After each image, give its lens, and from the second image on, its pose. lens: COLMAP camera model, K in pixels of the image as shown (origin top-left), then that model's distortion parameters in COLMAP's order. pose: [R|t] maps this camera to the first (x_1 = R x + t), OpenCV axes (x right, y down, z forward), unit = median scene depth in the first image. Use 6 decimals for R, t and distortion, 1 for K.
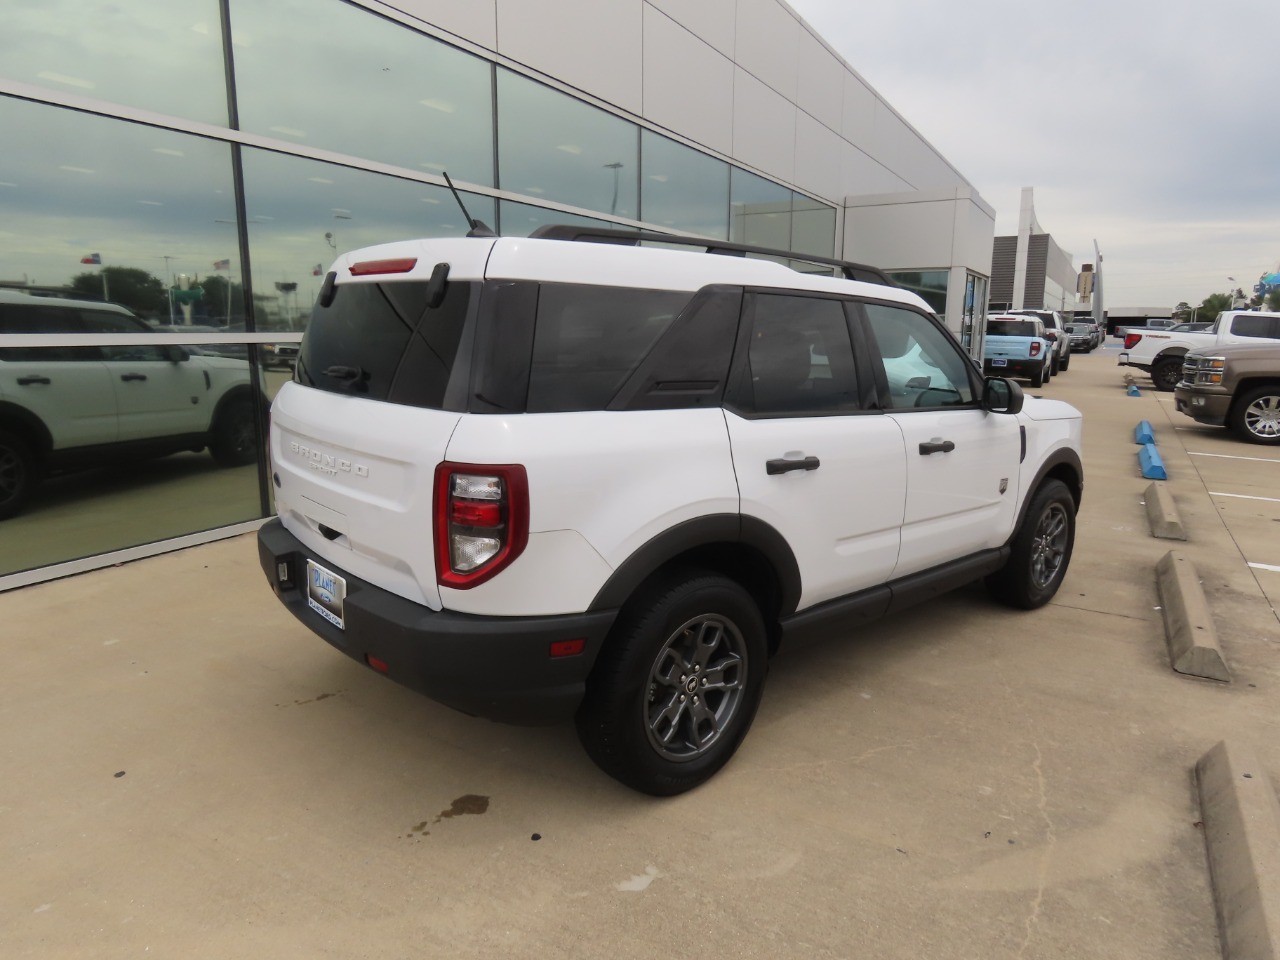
lens RADIAL K [[810.9, 0, 642.9], [0, 810.9, 481.5], [0, 0, 1]] dist [-0.001692, -0.001894]
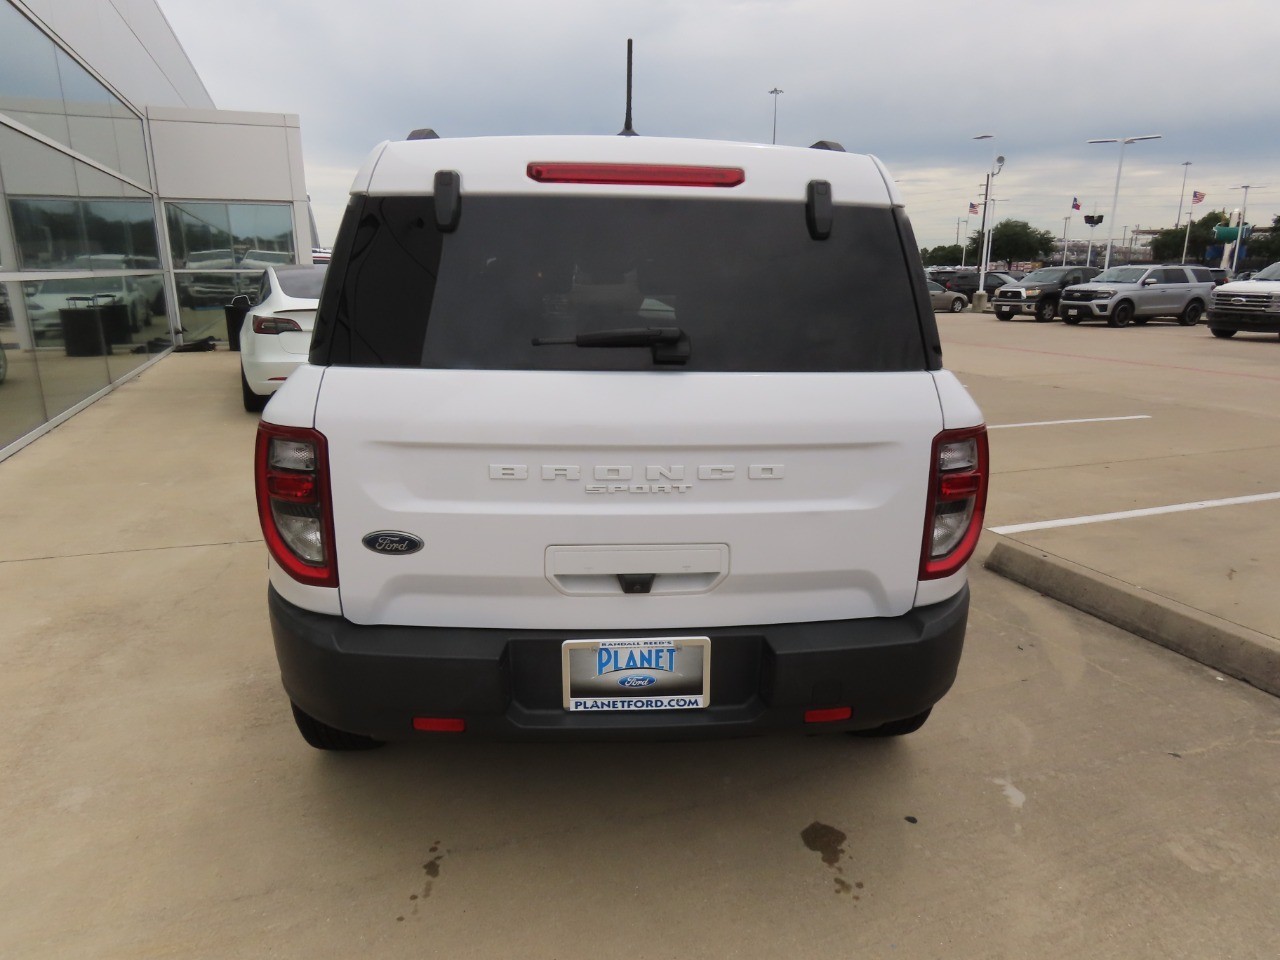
lens RADIAL K [[810.9, 0, 642.9], [0, 810.9, 481.5], [0, 0, 1]] dist [-0.001692, -0.001894]
pose [[0.617369, -0.201888, 0.760327, -0.887064], [0.146967, 0.979092, 0.140643, -0.111972], [-0.772824, 0.024914, 0.634131, 0.591214]]
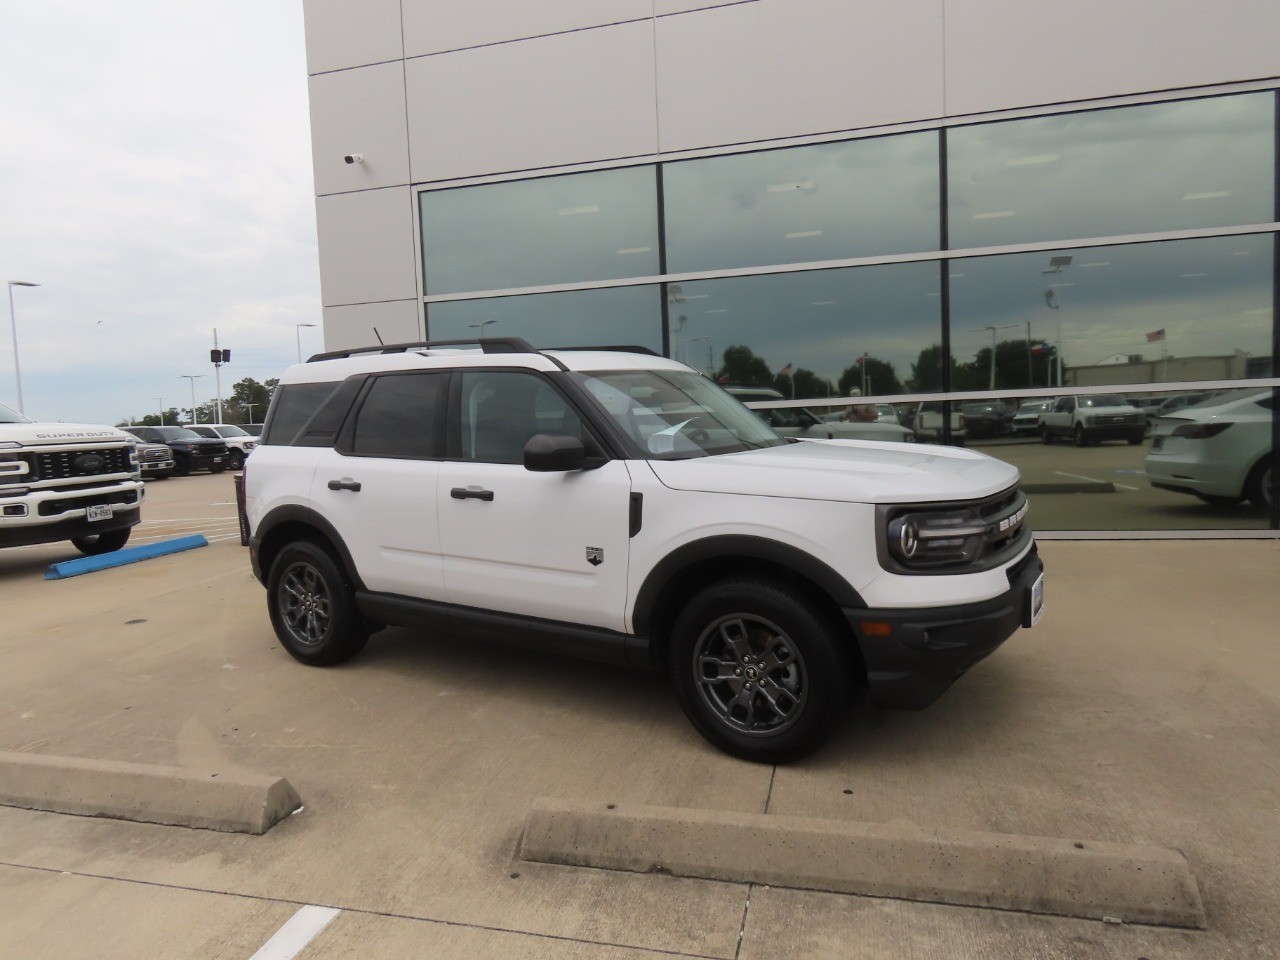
lens RADIAL K [[810.9, 0, 642.9], [0, 810.9, 481.5], [0, 0, 1]] dist [-0.001692, -0.001894]
pose [[0.263980, 0.057824, -0.962793, 1.948019], [-0.138350, 0.990149, 0.021533, -0.150518], [0.954554, 0.127518, 0.269379, 1.195603]]
